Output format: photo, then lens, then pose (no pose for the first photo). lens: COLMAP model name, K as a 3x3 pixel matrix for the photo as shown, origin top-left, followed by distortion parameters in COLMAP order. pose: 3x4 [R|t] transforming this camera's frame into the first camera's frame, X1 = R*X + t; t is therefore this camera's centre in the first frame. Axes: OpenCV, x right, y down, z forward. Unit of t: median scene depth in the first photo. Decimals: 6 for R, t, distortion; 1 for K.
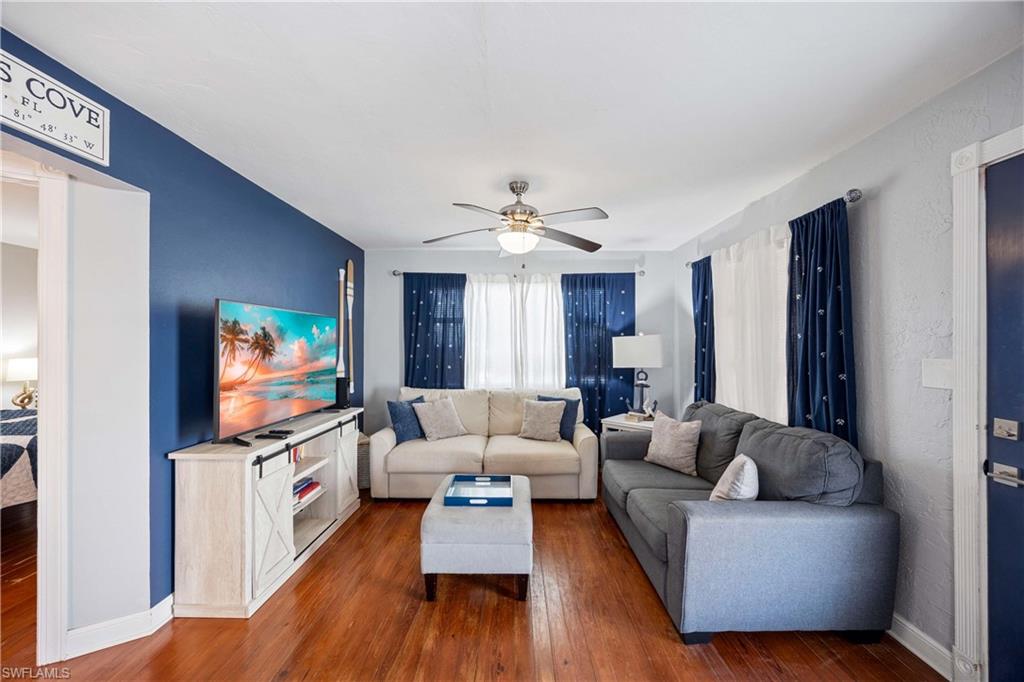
lens RADIAL K [[394.1, 0, 513.6], [0, 394.1, 344.3], [0, 0, 1]] dist [-0.004212, 0.000633]
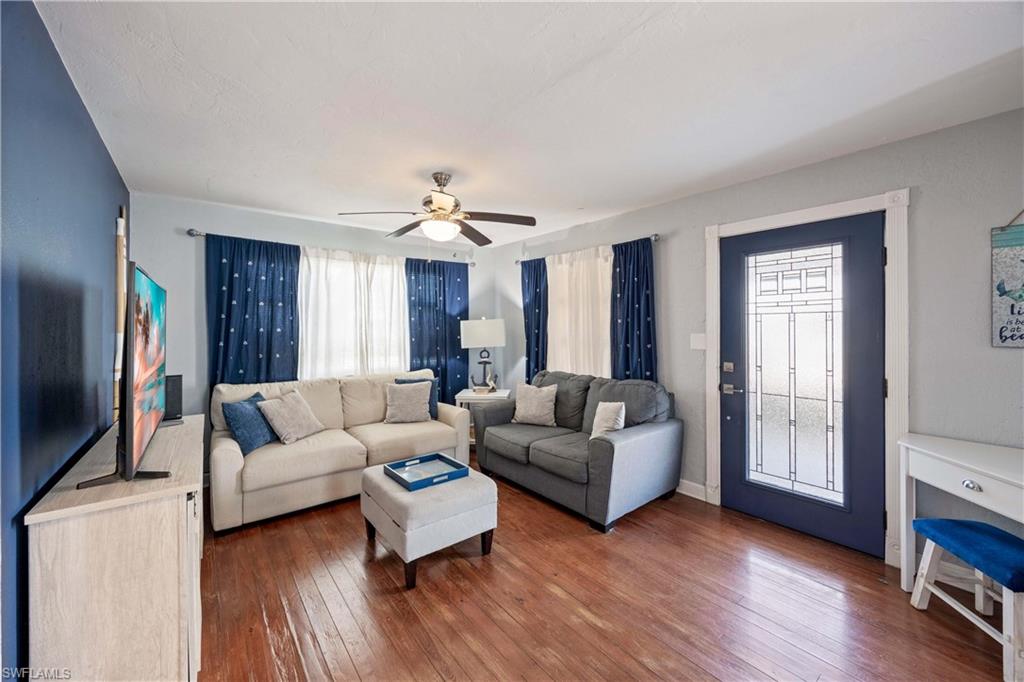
lens RADIAL K [[394.1, 0, 521.5], [0, 394.1, 328.6], [0, 0, 1]] dist [-0.004212, 0.000633]
pose [[0.770720, -0.007752, 0.637127, -0.498464], [0.004954, 0.999969, 0.006173, -0.003008], [-0.637155, -0.001601, 0.770734, 0.052332]]
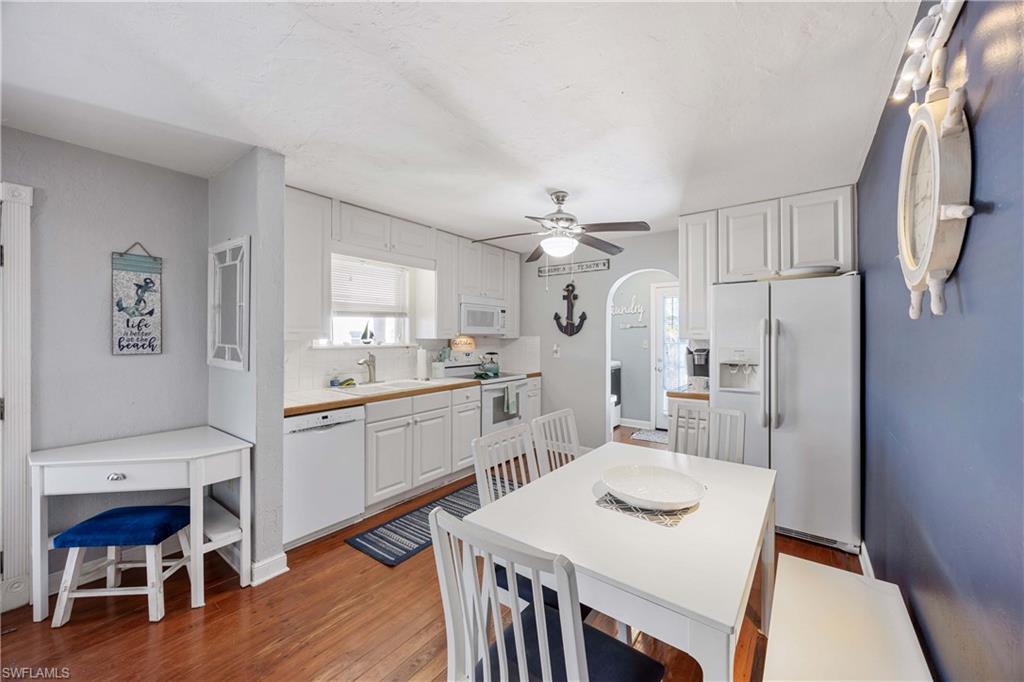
lens RADIAL K [[394.1, 0, 513.5], [0, 394.1, 334.3], [0, 0, 1]] dist [-0.004212, 0.000633]
pose [[-0.806508, -0.001402, 0.591222, -0.557616], [-0.004892, 0.999979, -0.004303, -0.004947], [-0.591203, -0.006362, -0.806498, 0.250296]]
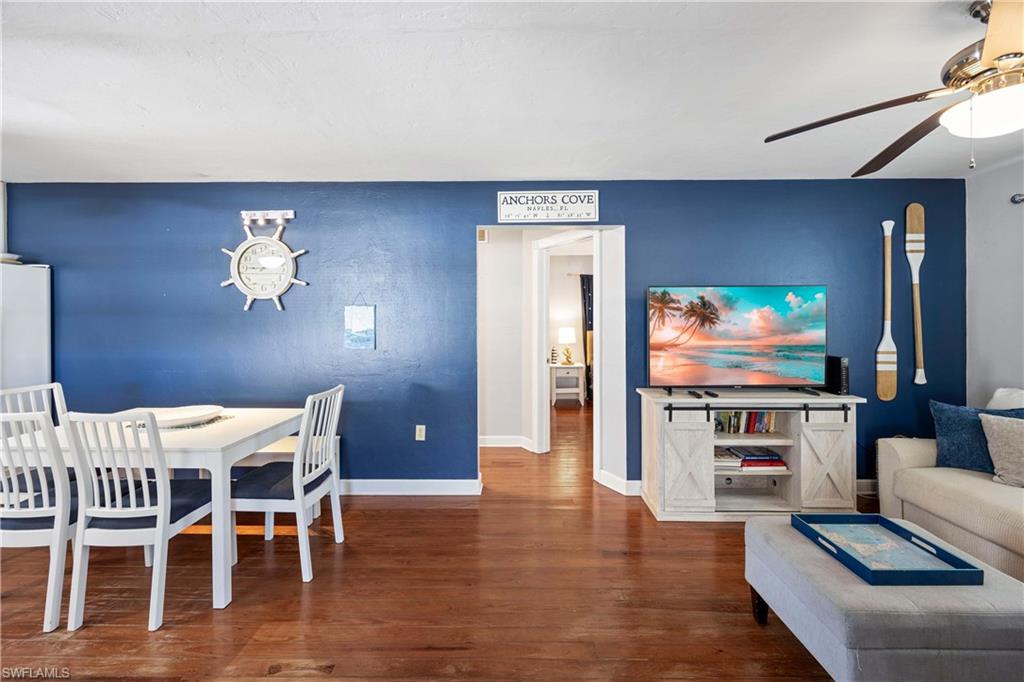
lens RADIAL K [[394.1, 0, 512.4], [0, 394.1, 316.6], [0, 0, 1]] dist [-0.004212, 0.000633]
pose [[-0.005390, -0.006471, -0.999965, 0.512704], [0.002198, 0.999977, -0.006482, 0.003132], [0.999983, -0.002233, -0.005375, 0.385375]]
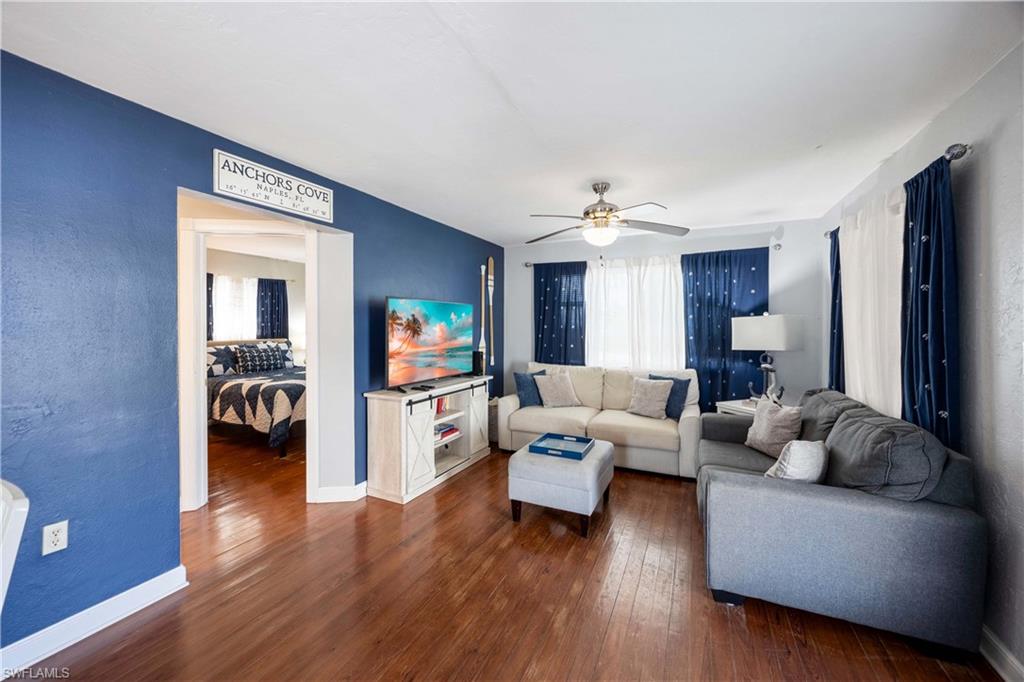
lens RADIAL K [[394.1, 0, 507.8], [0, 394.1, 330.8], [0, 0, 1]] dist [-0.004212, 0.000633]
pose [[0.901970, 0.003980, -0.431781, 0.264681], [0.001726, 0.999916, 0.012823, 0.000708], [0.431796, -0.012312, 0.901887, -0.151444]]
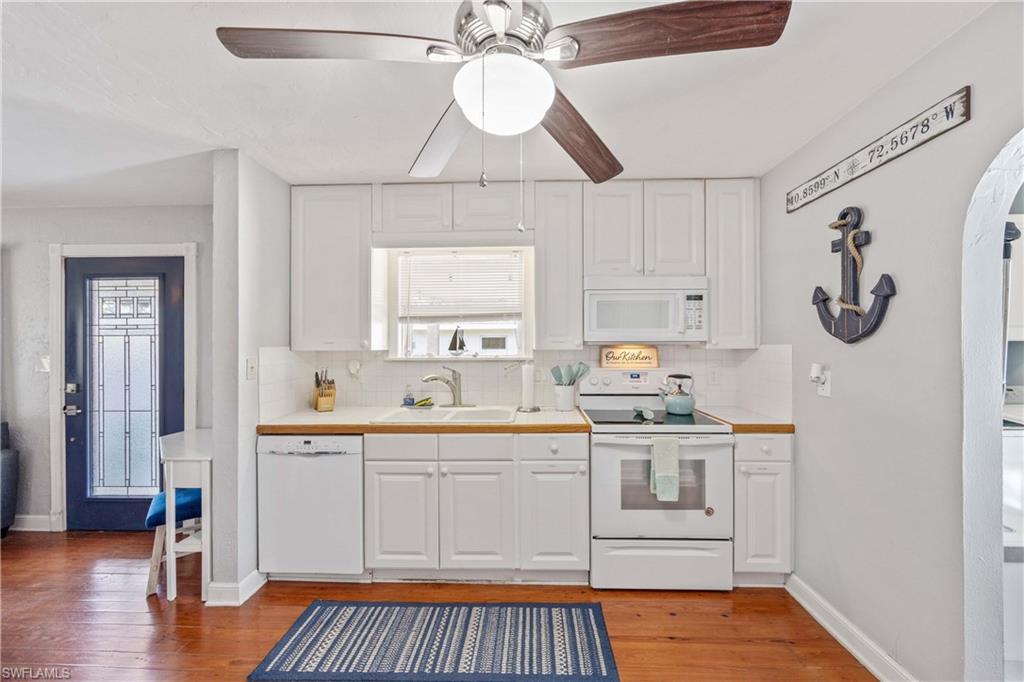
lens RADIAL K [[394.1, 0, 520.5], [0, 394.1, 344.3], [0, 0, 1]] dist [-0.004212, 0.000633]
pose [[0.025909, 0.002219, 0.999662, -0.409466], [0.001620, 0.999996, -0.002262, -0.003916], [-0.999663, 0.001678, 0.025905, -0.775386]]
